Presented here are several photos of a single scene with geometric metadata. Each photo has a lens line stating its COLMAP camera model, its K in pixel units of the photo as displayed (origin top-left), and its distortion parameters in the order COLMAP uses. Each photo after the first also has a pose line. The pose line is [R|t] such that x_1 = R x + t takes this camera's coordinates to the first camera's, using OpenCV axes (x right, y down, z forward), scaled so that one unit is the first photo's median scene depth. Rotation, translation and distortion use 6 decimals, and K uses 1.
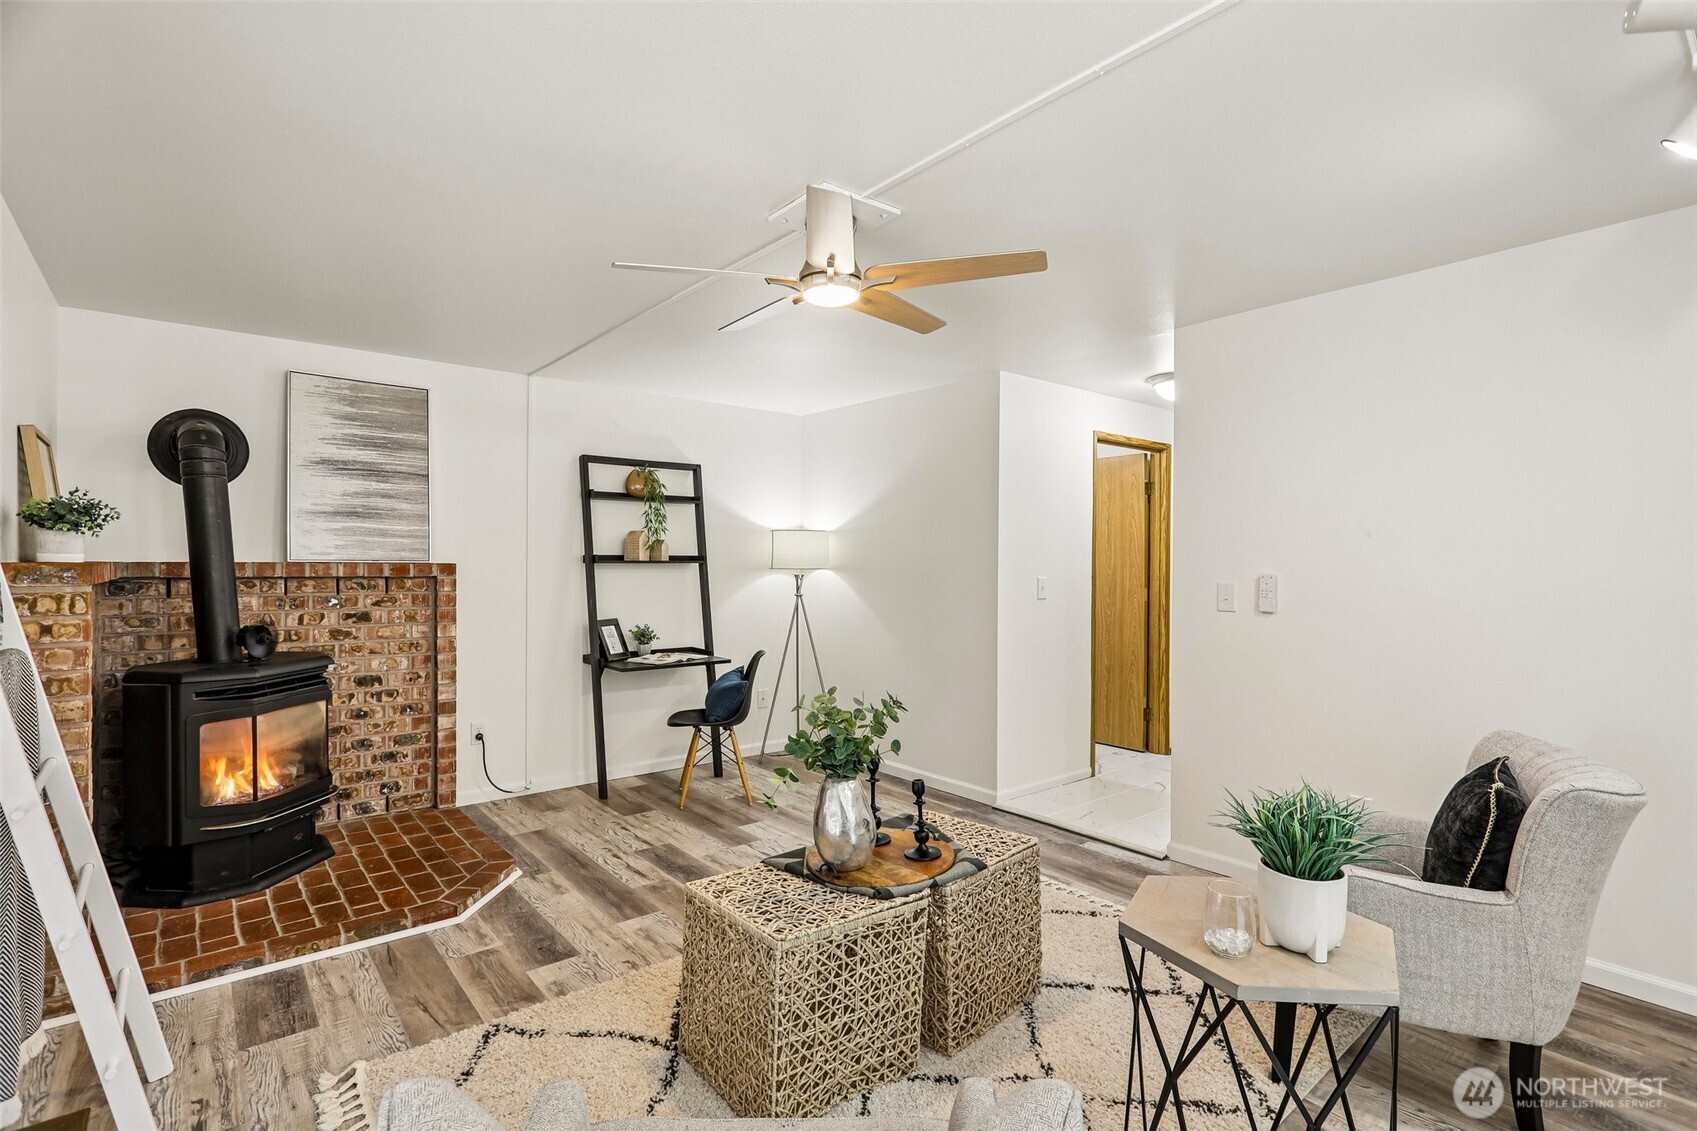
lens RADIAL K [[800.7, 0, 846.5], [0, 800.7, 567.9], [0, 0, 1]] dist [0.003174, 0.001035]
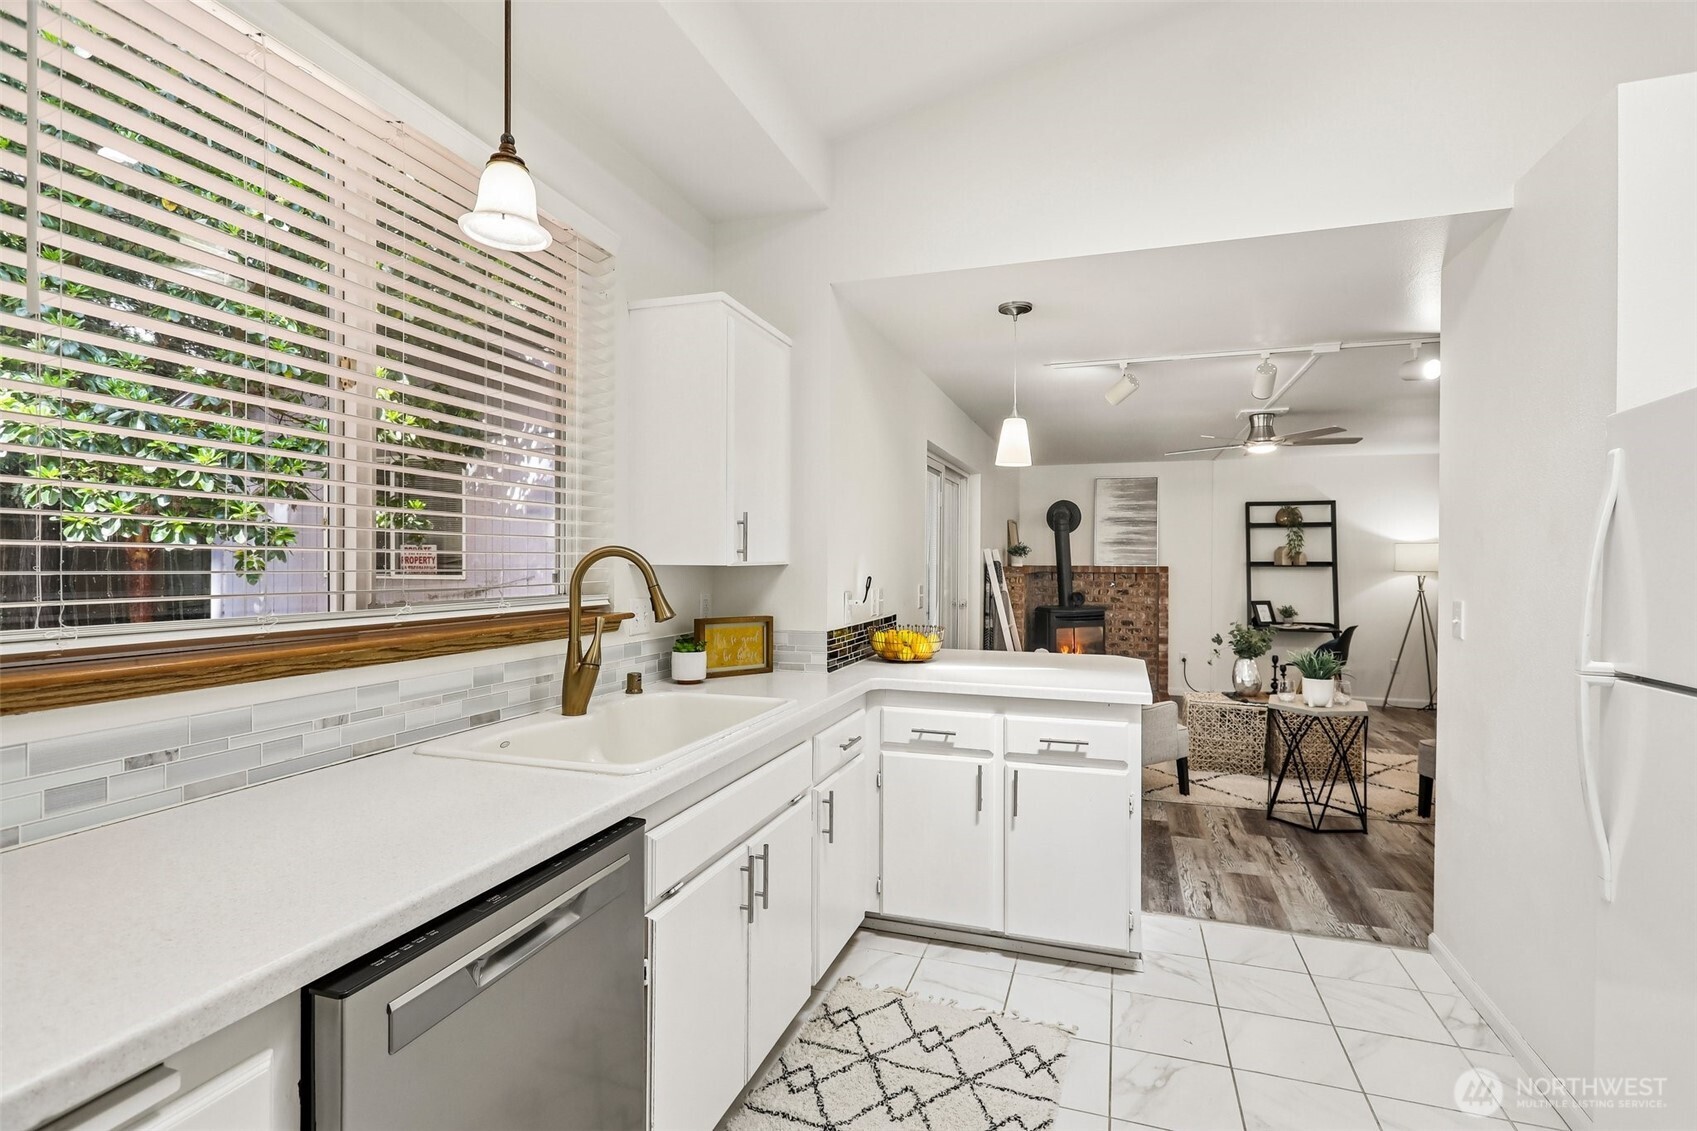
lens RADIAL K [[800.7, 0, 843.5], [0, 800.7, 558.0], [0, 0, 1]] dist [0.003174, 0.001035]
pose [[0.529595, -0.001569, -0.848249, 0.741912], [-0.005627, 0.999970, -0.005363, -0.011830], [0.848232, 0.007614, 0.529570, -0.692878]]
